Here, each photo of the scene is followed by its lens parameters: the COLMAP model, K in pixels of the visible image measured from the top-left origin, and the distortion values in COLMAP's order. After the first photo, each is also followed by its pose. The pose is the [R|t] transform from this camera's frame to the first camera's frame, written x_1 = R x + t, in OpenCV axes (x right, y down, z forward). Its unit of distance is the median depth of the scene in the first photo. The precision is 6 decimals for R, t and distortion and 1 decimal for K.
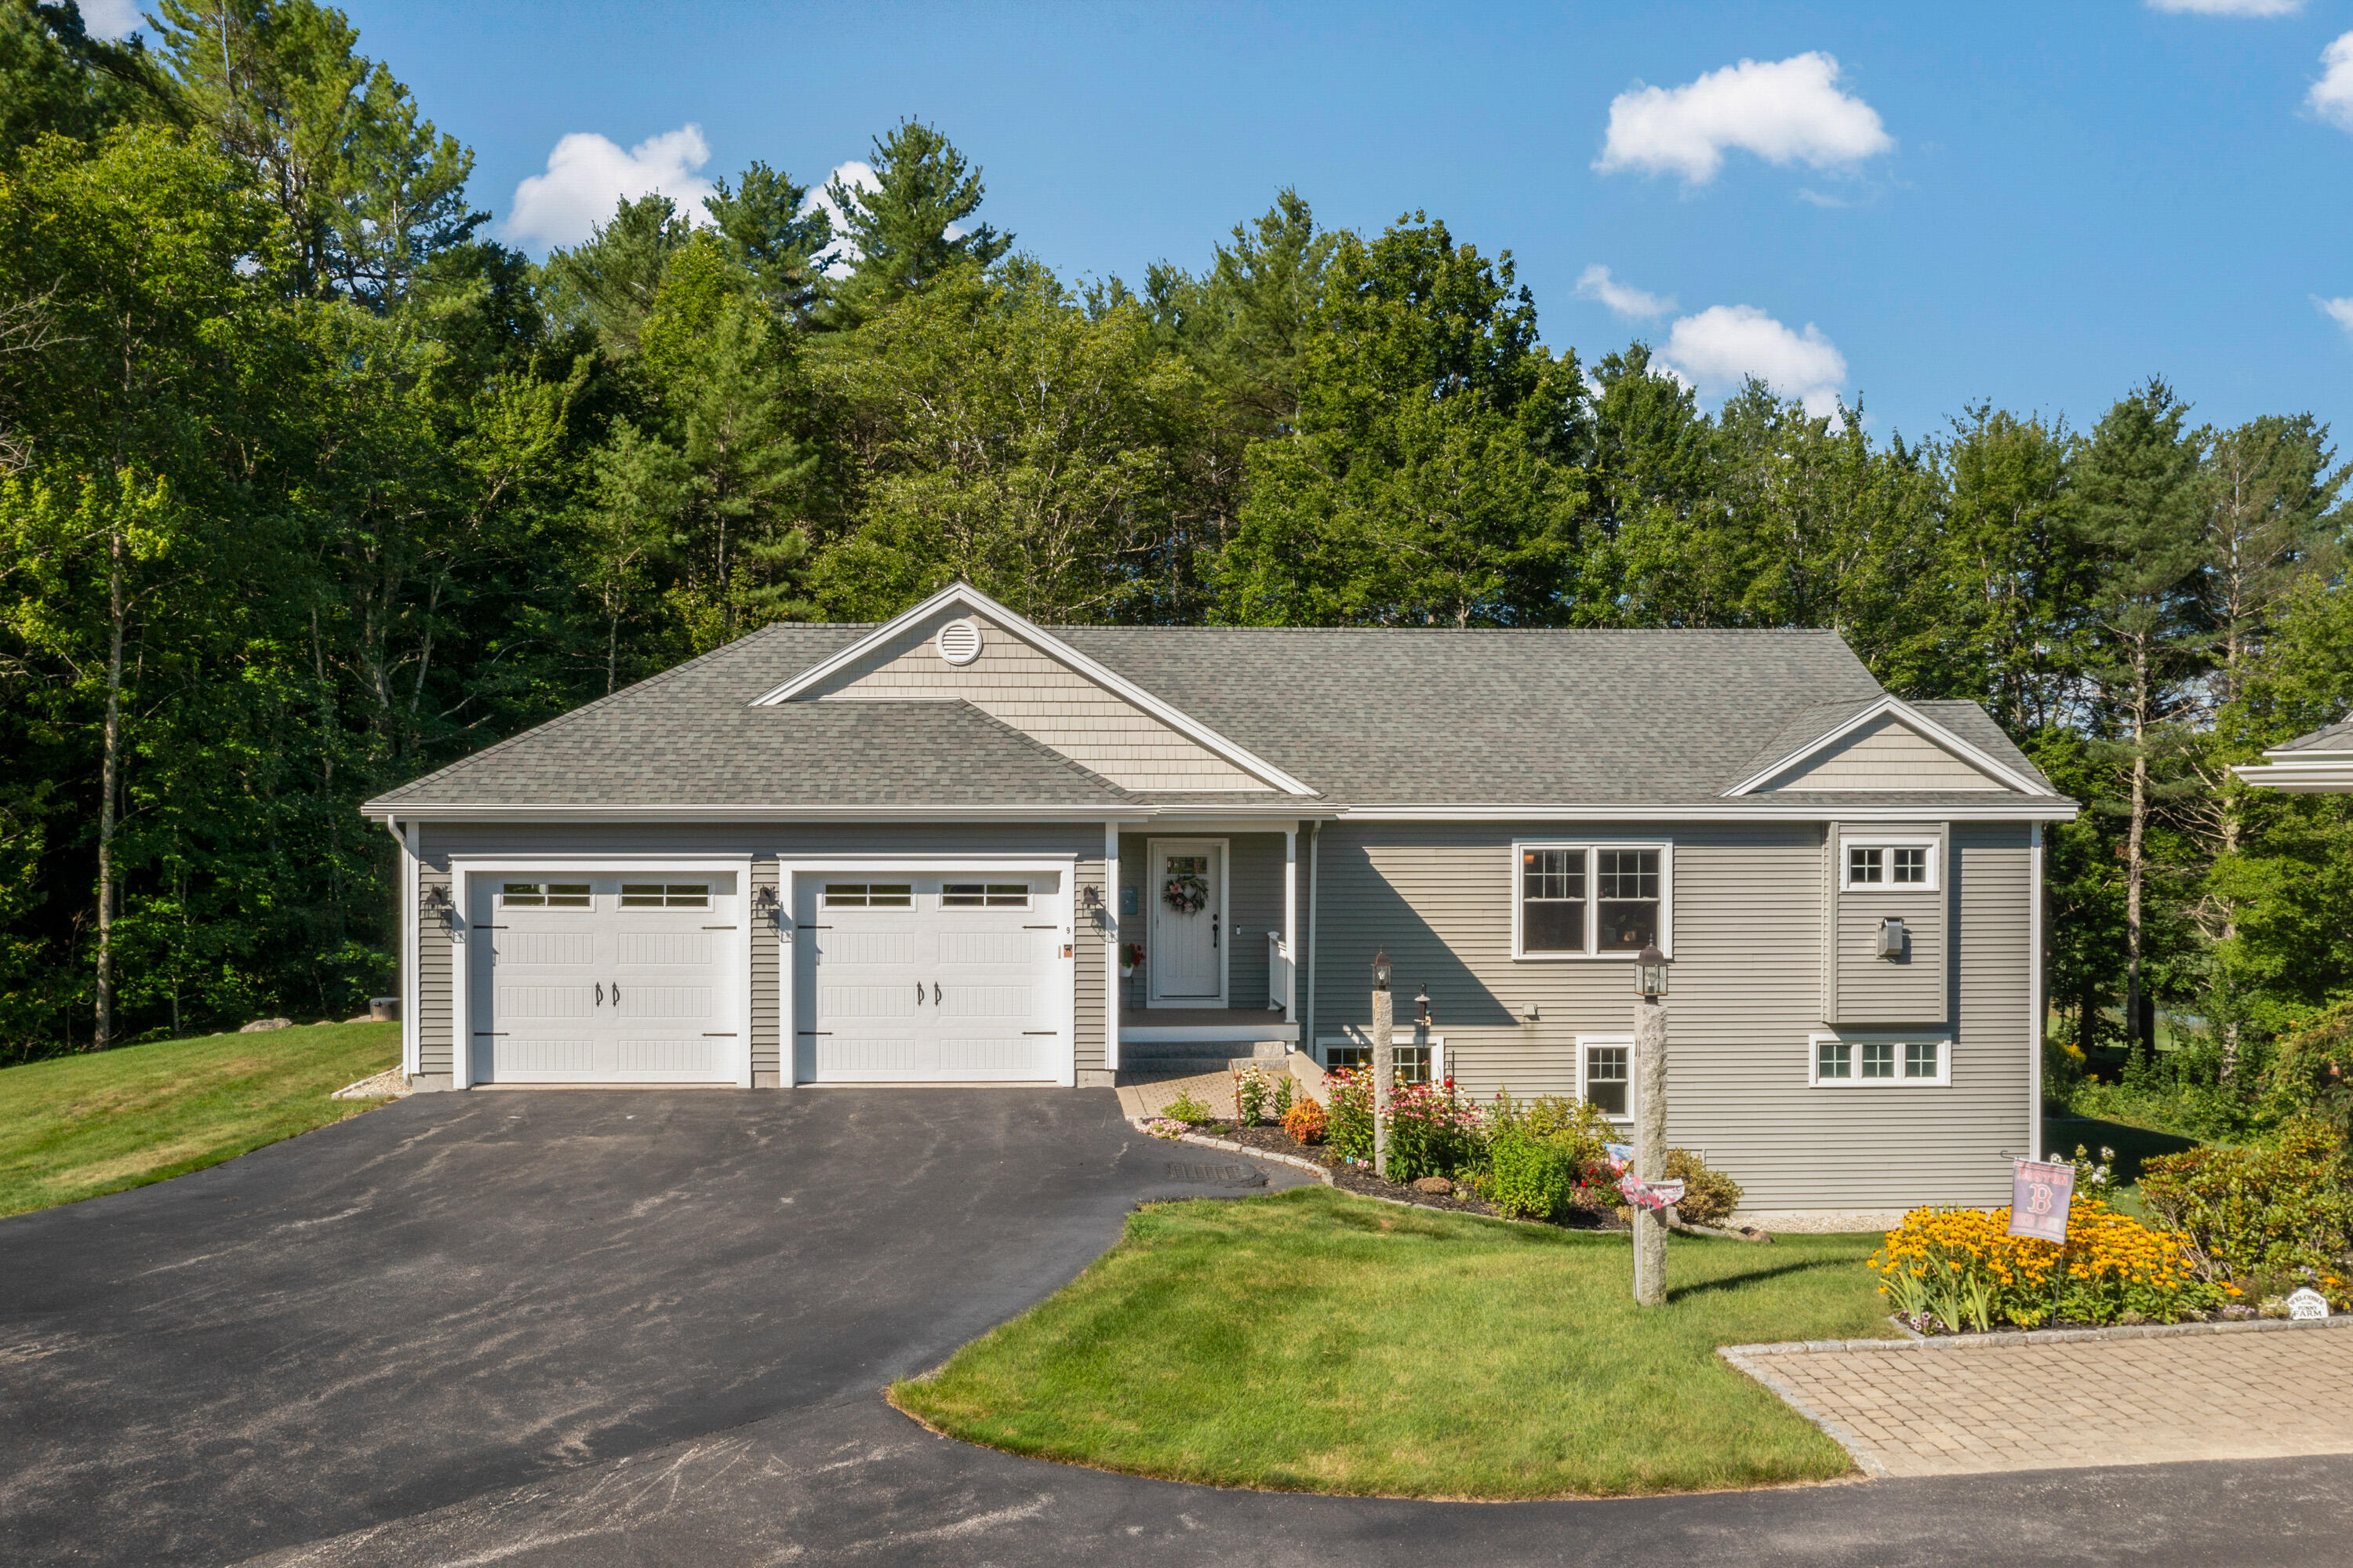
lens RADIAL K [[2040.7, 0, 1176.5], [0, 2040.7, 784.0], [0, 0, 1]] dist [-0.018623, -0.004375]
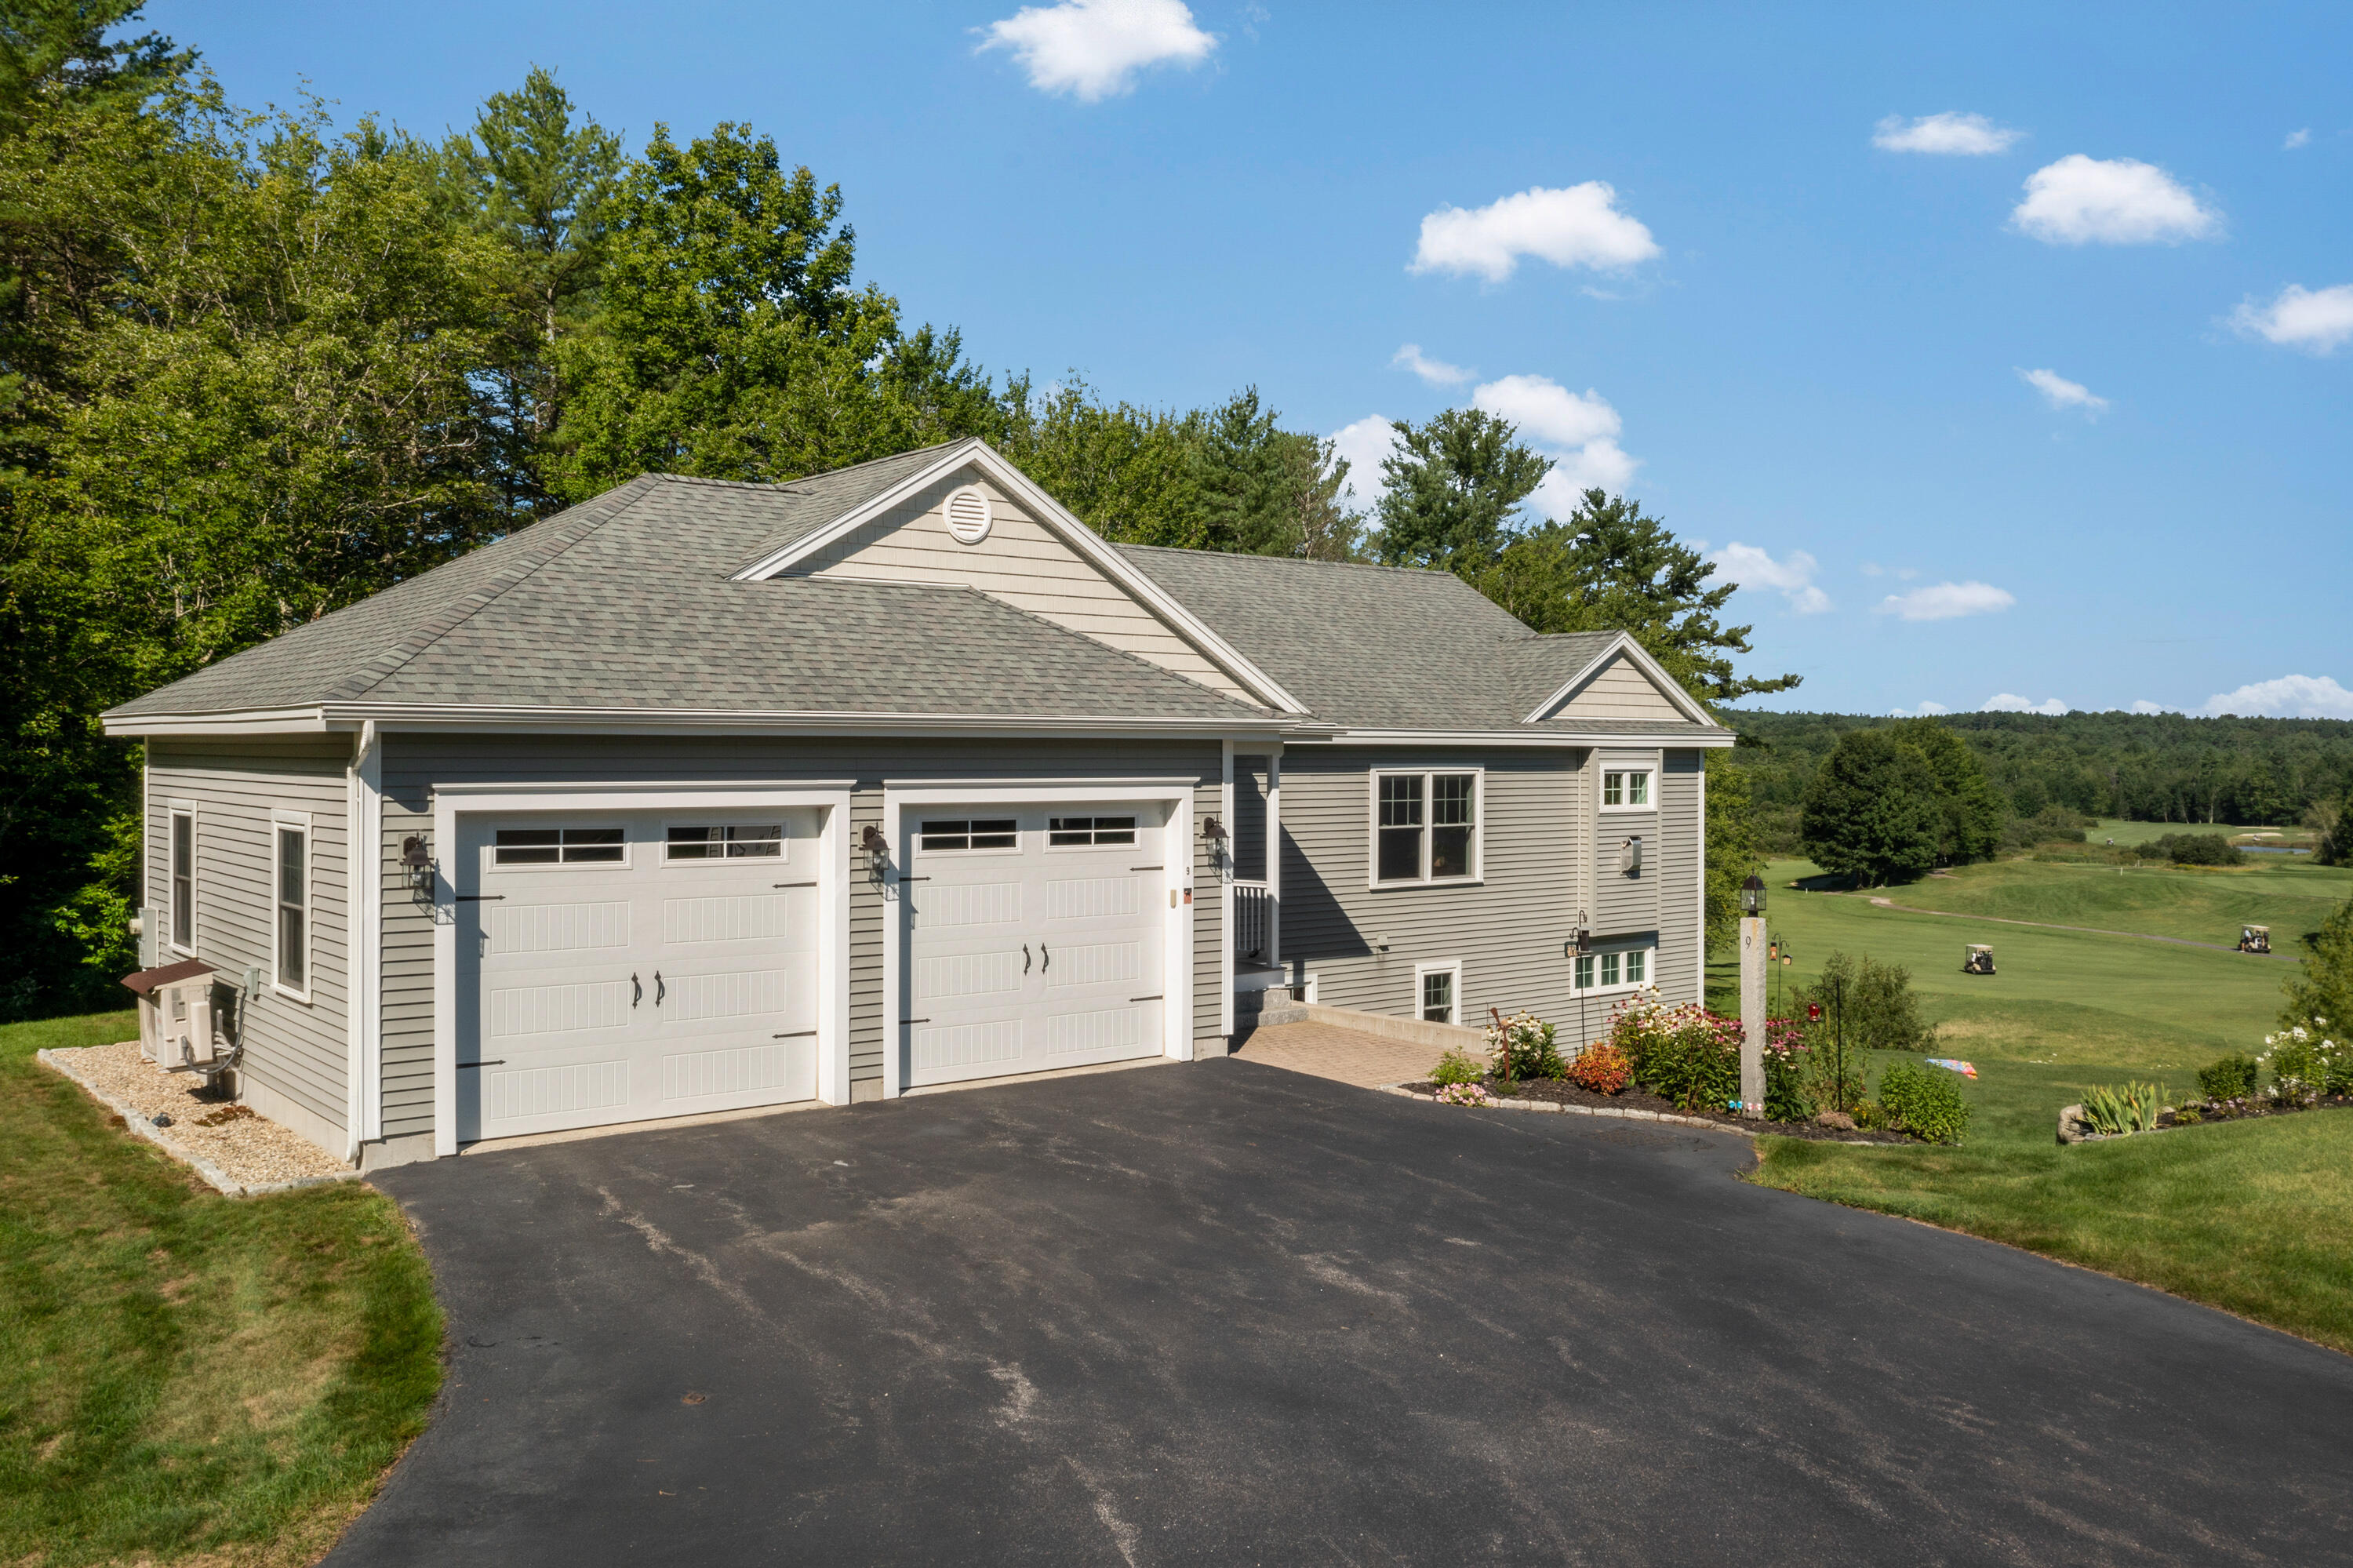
lens RADIAL K [[1867.8, 0, 1175.7], [0, 1867.8, 721.5], [0, 0, 1]] dist [0.004822, -0.007772]
pose [[0.806740, 0.010914, 0.590806, -0.434343], [-0.003938, 0.999907, -0.013094, 0.018516], [-0.590894, 0.008237, 0.806708, 0.339364]]
